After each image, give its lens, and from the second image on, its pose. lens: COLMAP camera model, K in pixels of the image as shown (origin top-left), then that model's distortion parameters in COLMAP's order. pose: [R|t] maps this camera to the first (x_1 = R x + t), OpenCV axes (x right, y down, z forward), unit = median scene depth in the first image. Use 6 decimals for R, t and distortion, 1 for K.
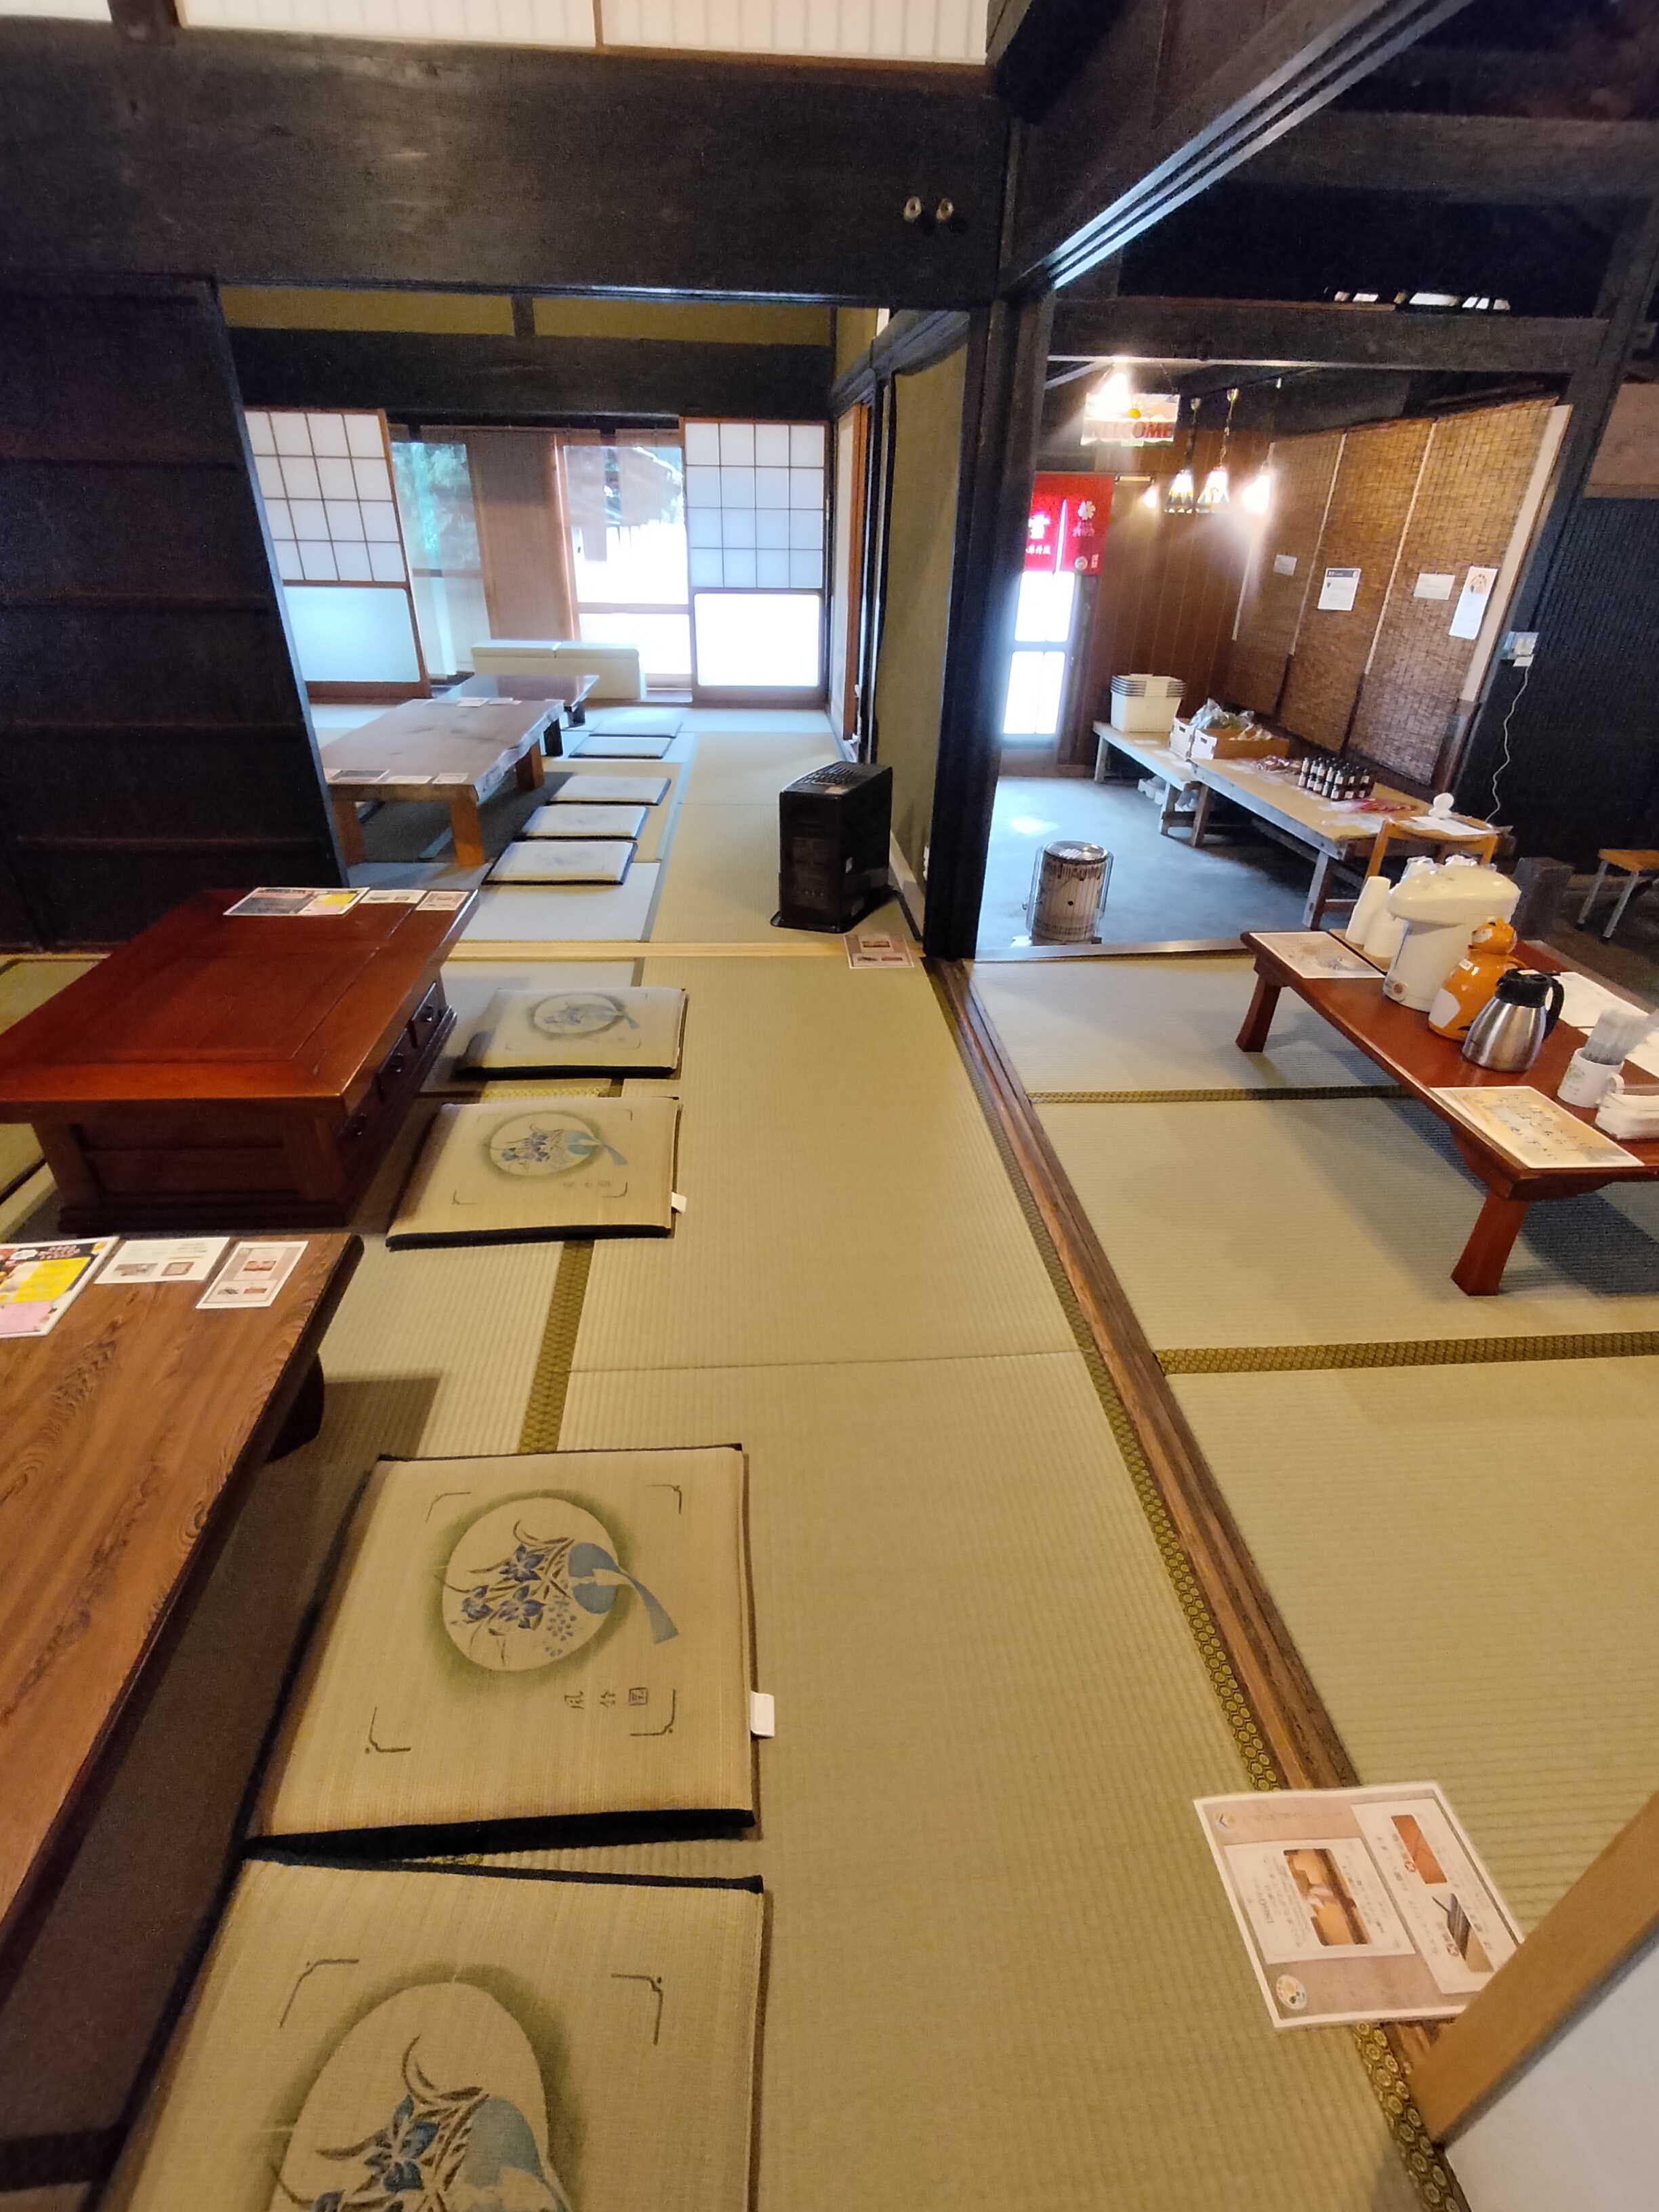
lens RADIAL K [[1020.4, 0, 830.0], [0, 1020.4, 1109.2], [0, 0, 1]] dist [-0.001549, -0.000697]
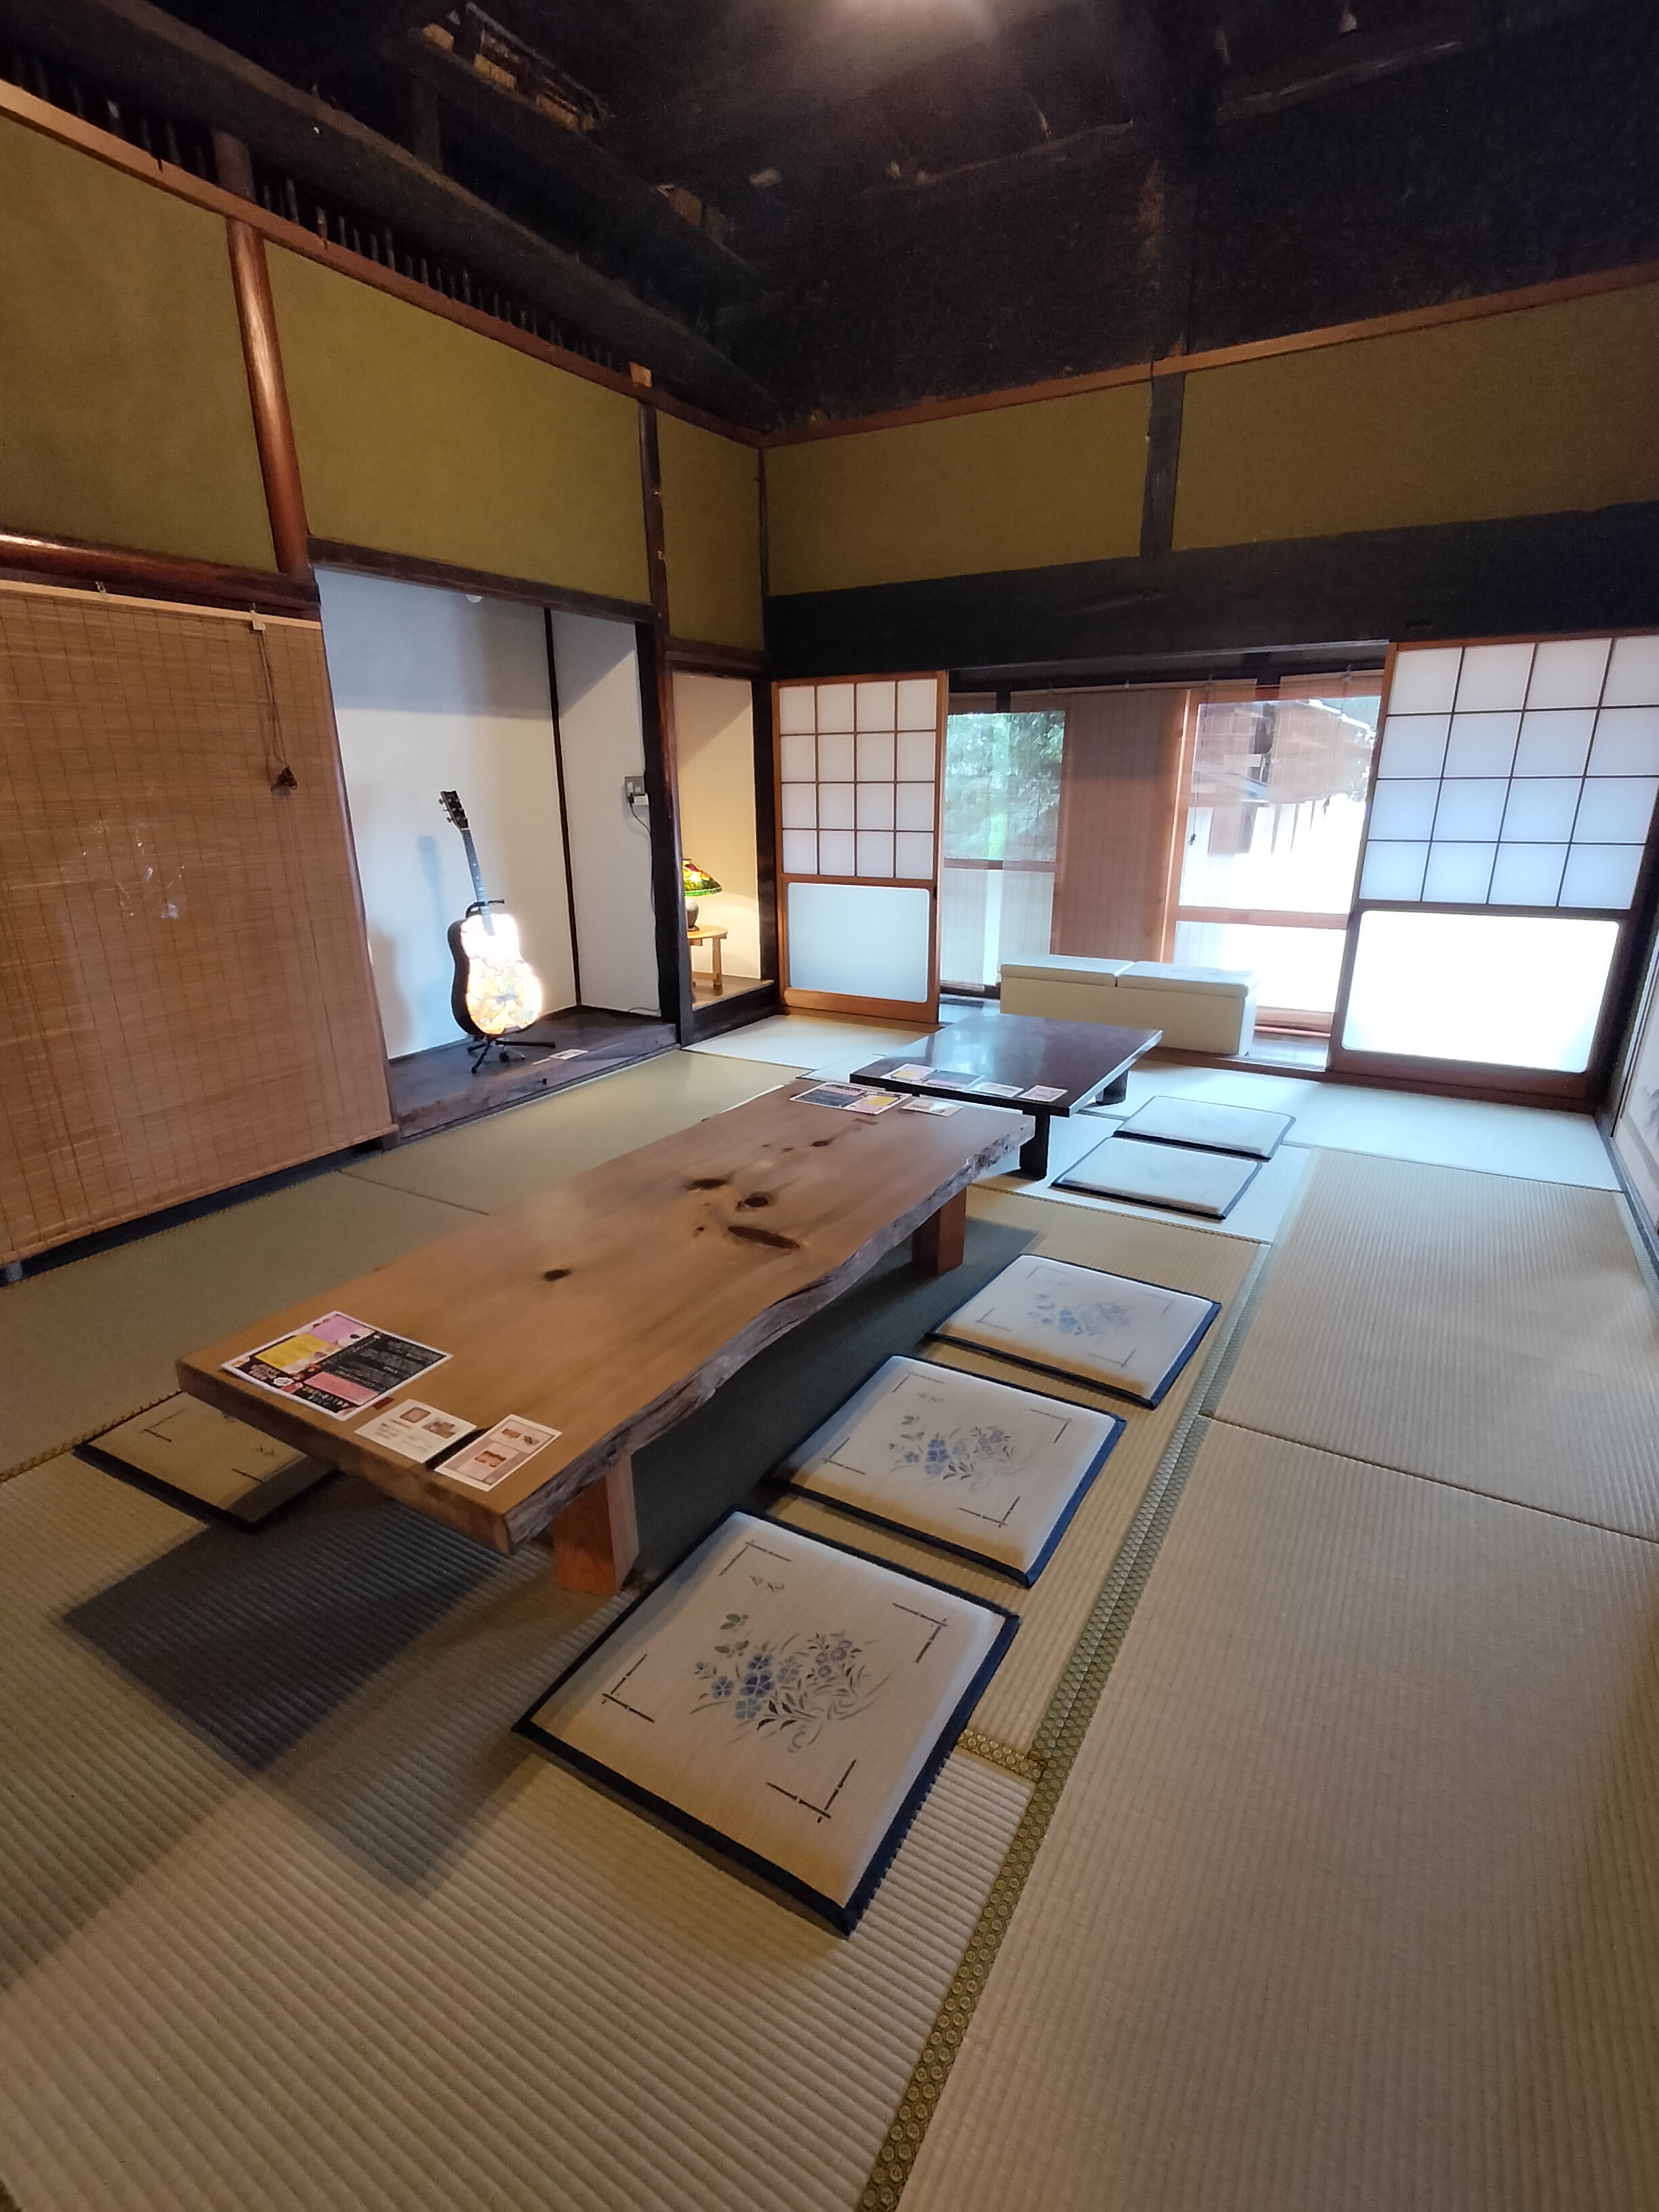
lens RADIAL K [[1020.4, 0, 821.9], [0, 1020.4, 1114.5], [0, 0, 1]] dist [-0.001549, -0.000697]
pose [[0.820785, 0.153052, -0.550351, -0.043337], [-0.269123, 0.953424, -0.136219, -0.213720], [0.503870, 0.259919, 0.823746, 0.360945]]
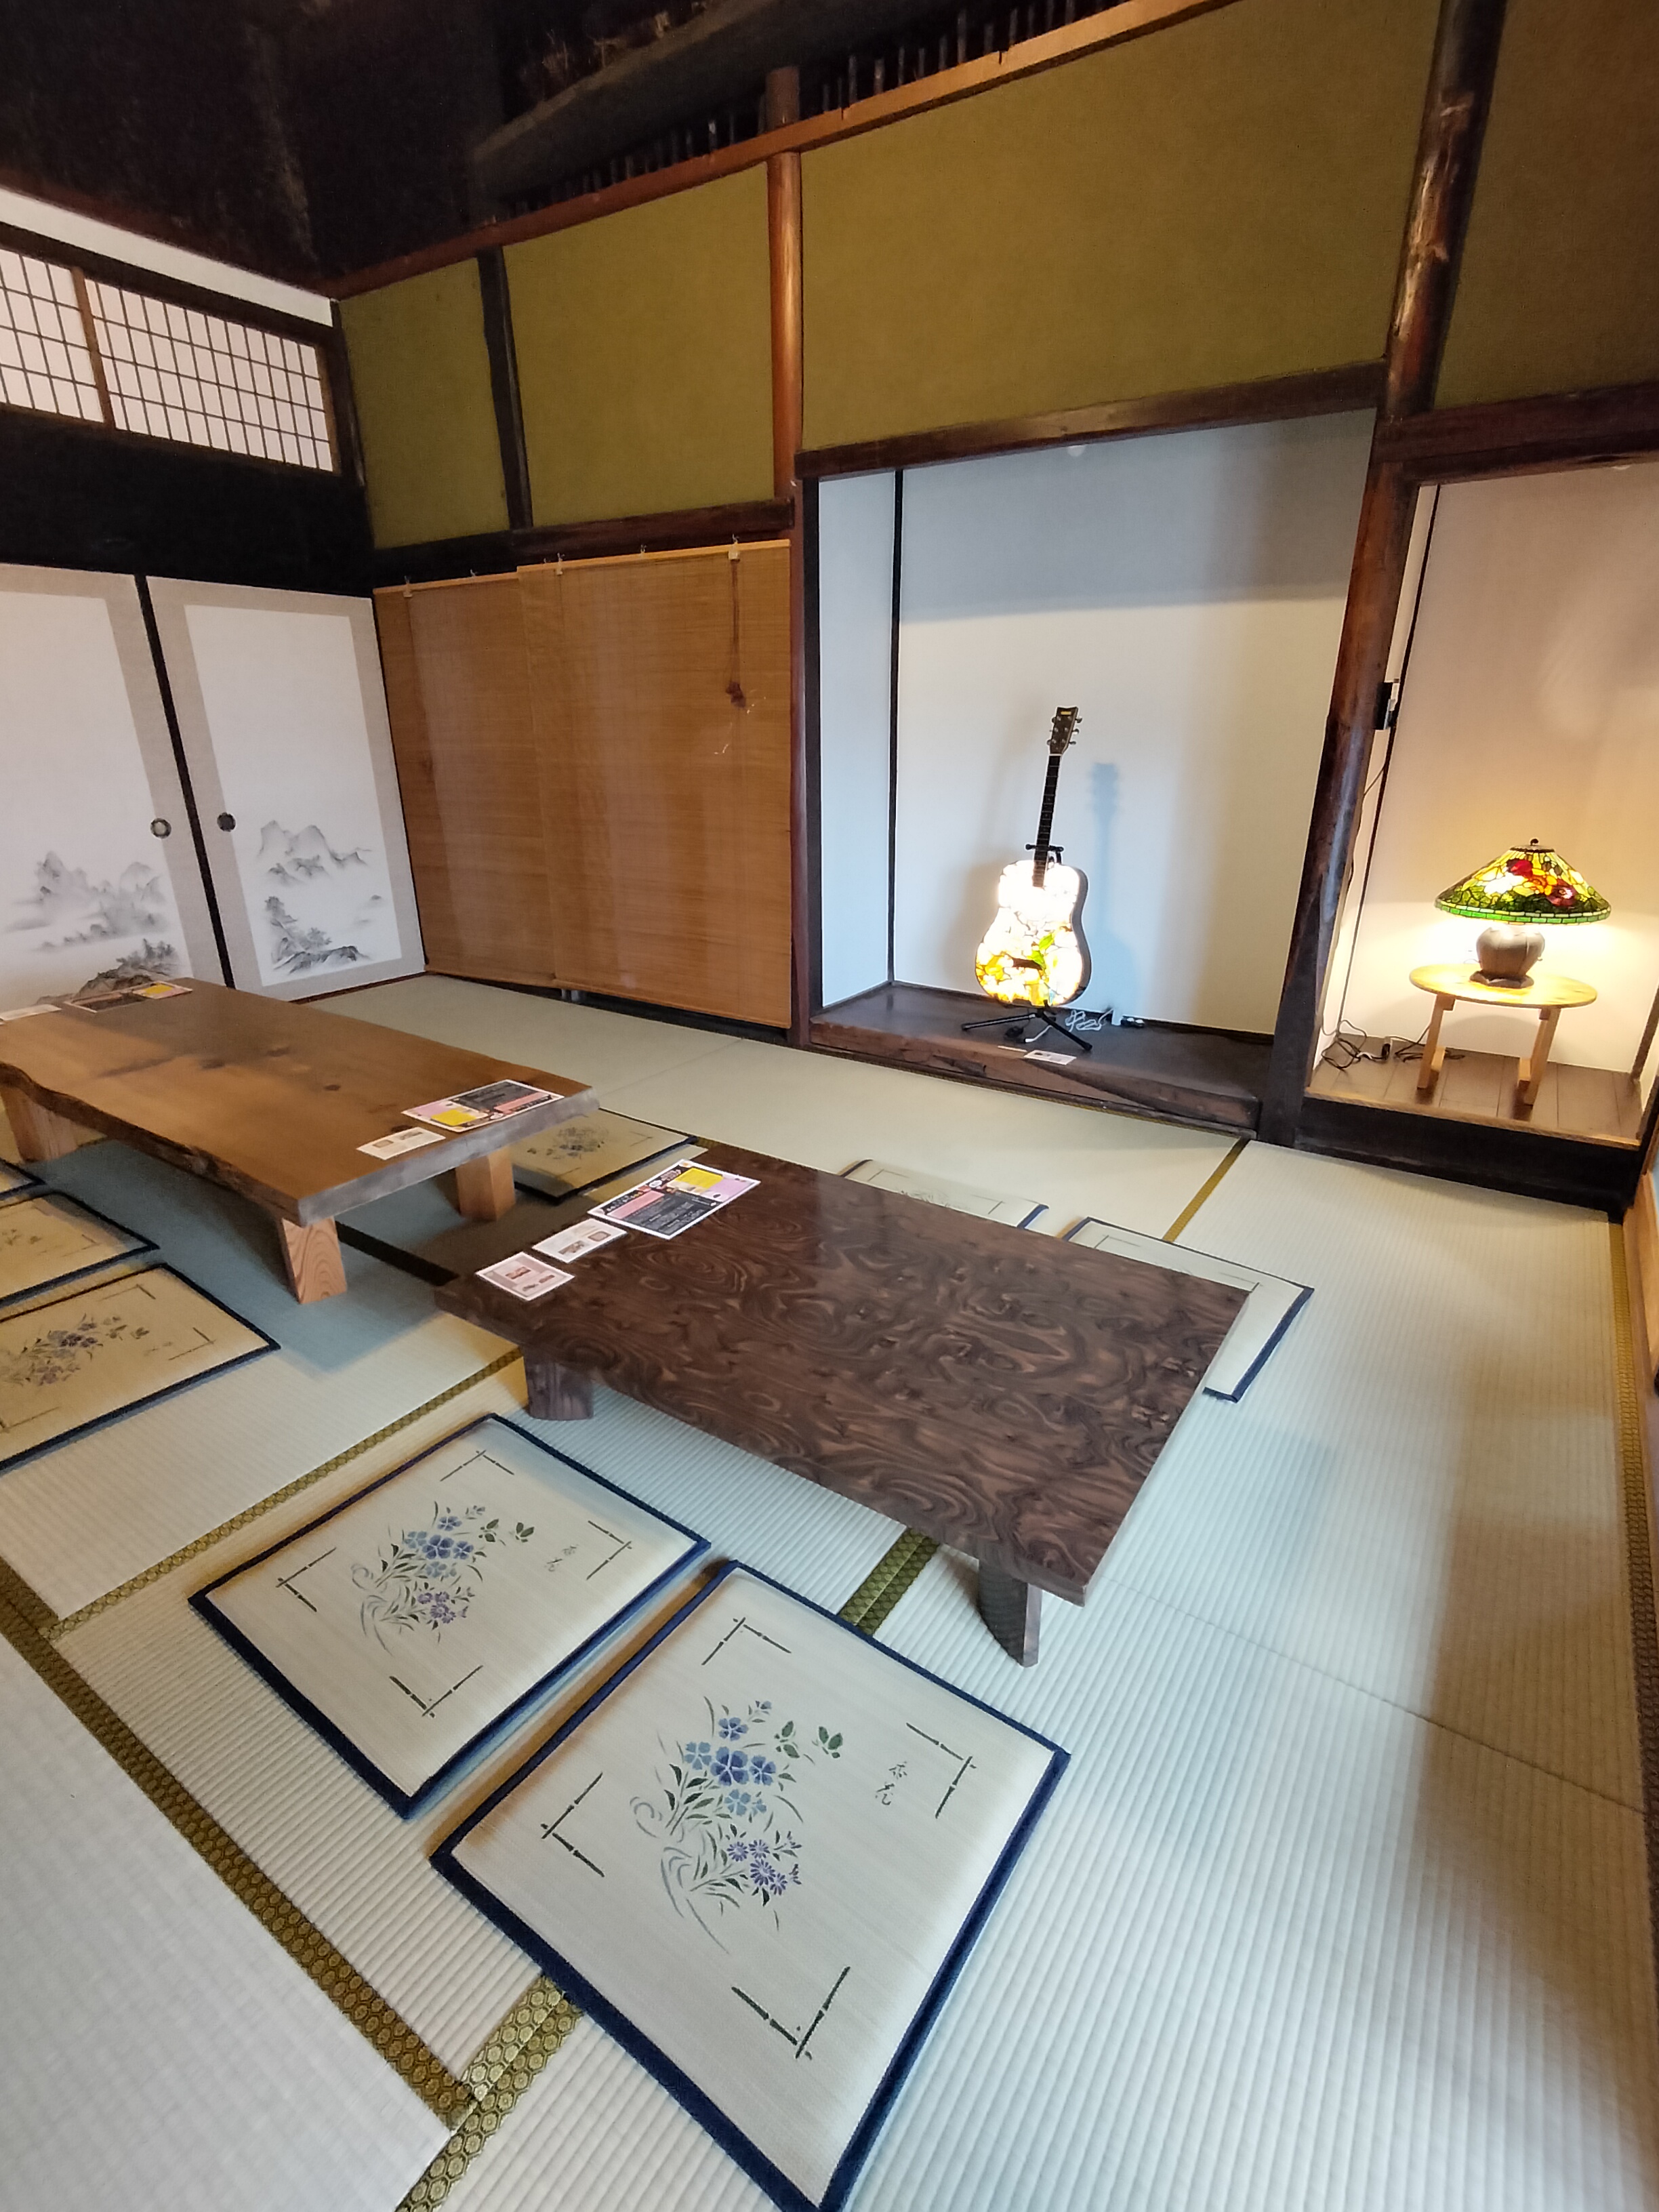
lens RADIAL K [[1020.4, 0, 825.2], [0, 1020.4, 1120.6], [0, 0, 1]] dist [-0.001549, -0.000697]
pose [[-0.616665, 0.273439, -0.738211, -0.058871], [-0.411705, 0.687253, 0.598483, -0.317172], [0.670986, 0.672989, -0.311229, 0.540195]]
